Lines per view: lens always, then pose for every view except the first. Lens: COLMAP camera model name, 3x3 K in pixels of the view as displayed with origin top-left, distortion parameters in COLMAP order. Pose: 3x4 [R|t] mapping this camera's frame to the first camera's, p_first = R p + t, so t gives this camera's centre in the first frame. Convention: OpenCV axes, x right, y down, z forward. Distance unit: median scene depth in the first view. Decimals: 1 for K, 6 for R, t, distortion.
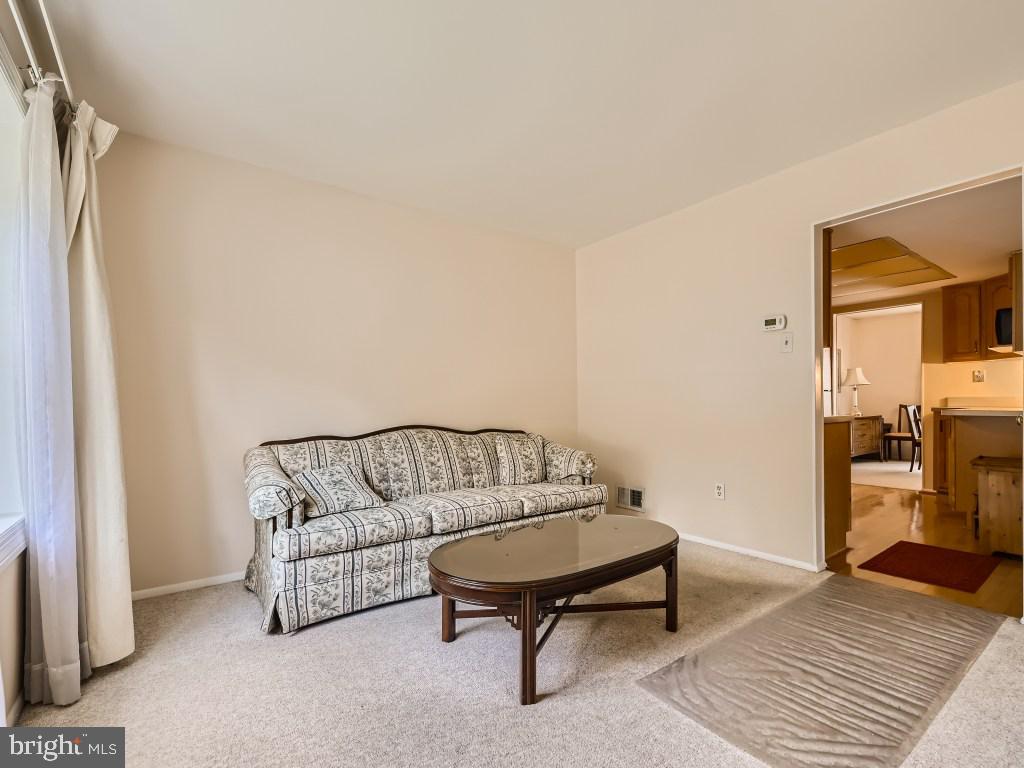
lens RADIAL K [[462.8, 0, 518.8], [0, 462.8, 400.8], [0, 0, 1]] dist [-0.000581, -0.000518]
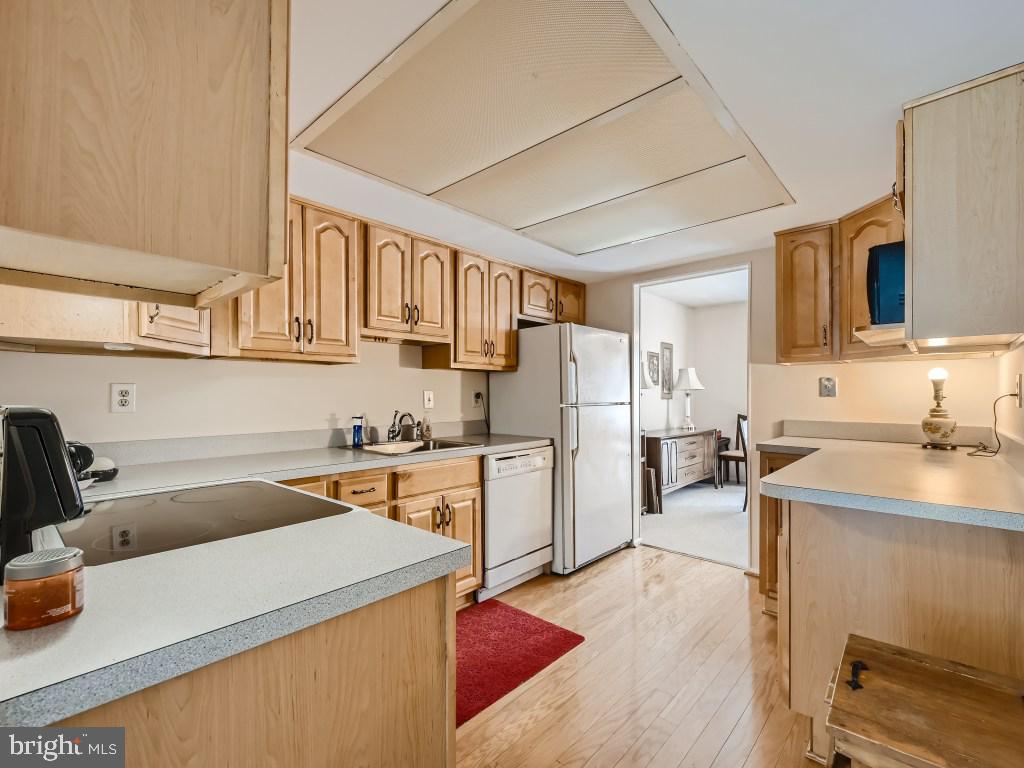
lens RADIAL K [[462.8, 0, 511.7], [0, 462.8, 390.8], [0, 0, 1]] dist [-0.000581, -0.000518]
pose [[0.980615, 0.007261, 0.195812, 0.388200], [-0.005933, 0.999955, -0.007364, -0.033484], [-0.195857, 0.006060, 0.980614, 0.402054]]
